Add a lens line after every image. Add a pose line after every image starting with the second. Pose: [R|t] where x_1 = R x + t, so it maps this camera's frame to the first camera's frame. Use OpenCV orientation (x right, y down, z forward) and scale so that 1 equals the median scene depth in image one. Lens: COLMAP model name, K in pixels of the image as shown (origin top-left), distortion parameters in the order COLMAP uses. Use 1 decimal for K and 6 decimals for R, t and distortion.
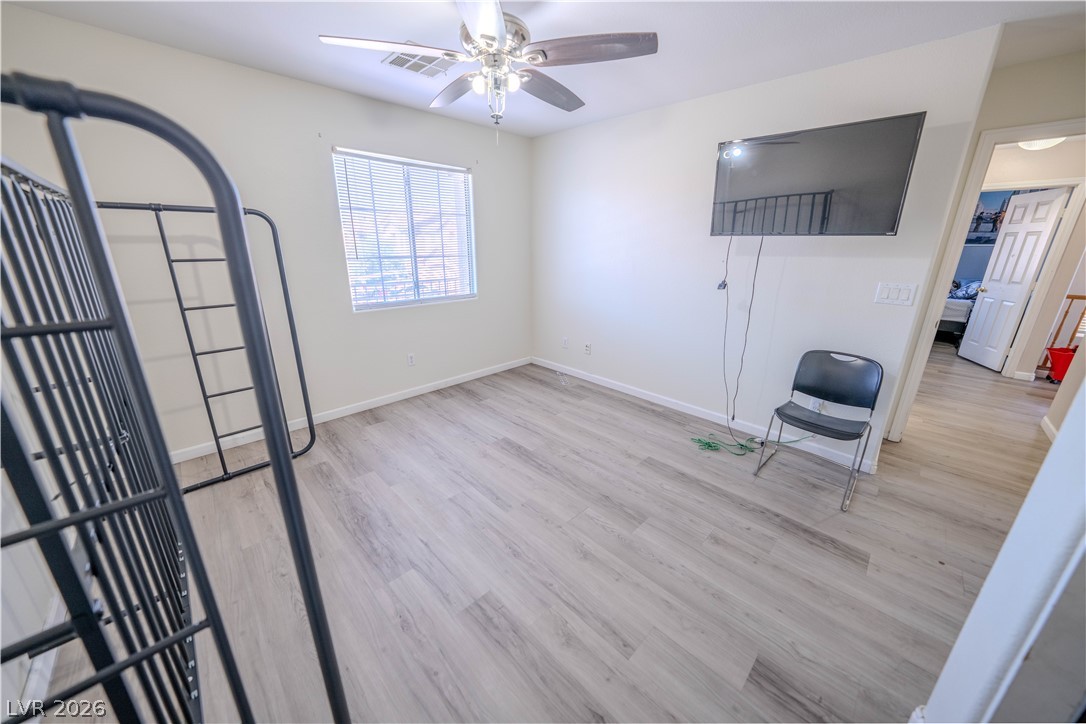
lens RADIAL K [[376.0, 0, 542.5], [0, 376.0, 361.0], [0, 0, 1]] dist [-0.019112, 0.002547]
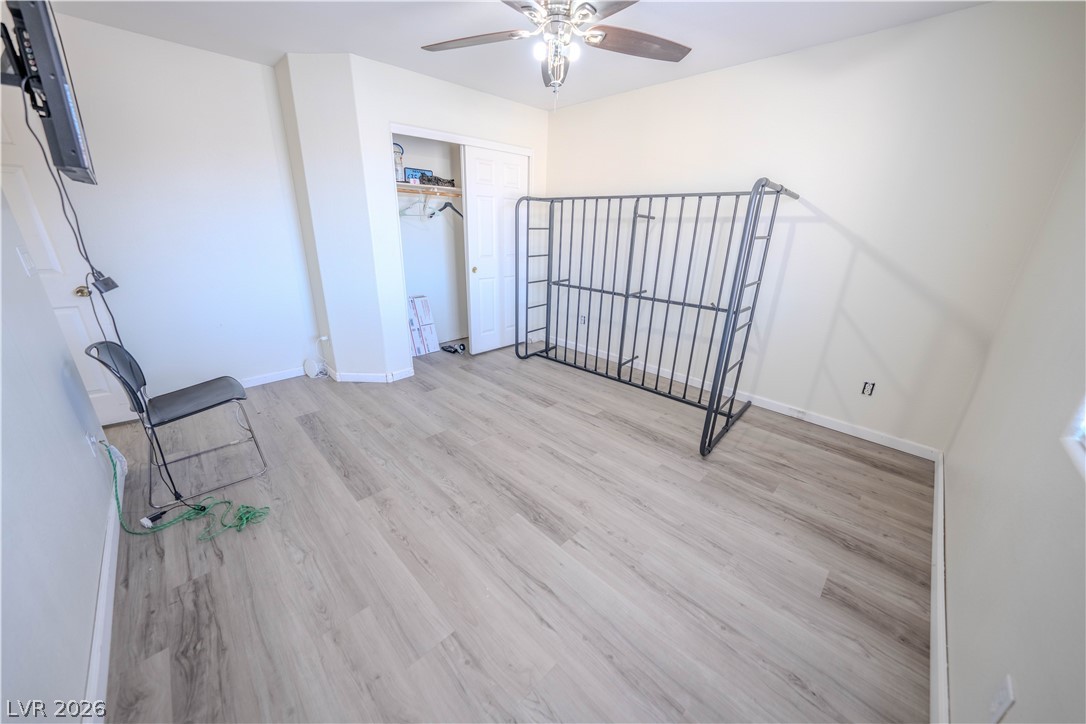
lens RADIAL K [[376.0, 0, 543.7], [0, 376.0, 364.5], [0, 0, 1]] dist [-0.019112, 0.002547]
pose [[-0.999467, -0.028962, -0.015036, -0.065358], [-0.032083, 0.787929, 0.614930, -0.454887], [-0.005962, 0.615085, -0.788439, 1.545650]]
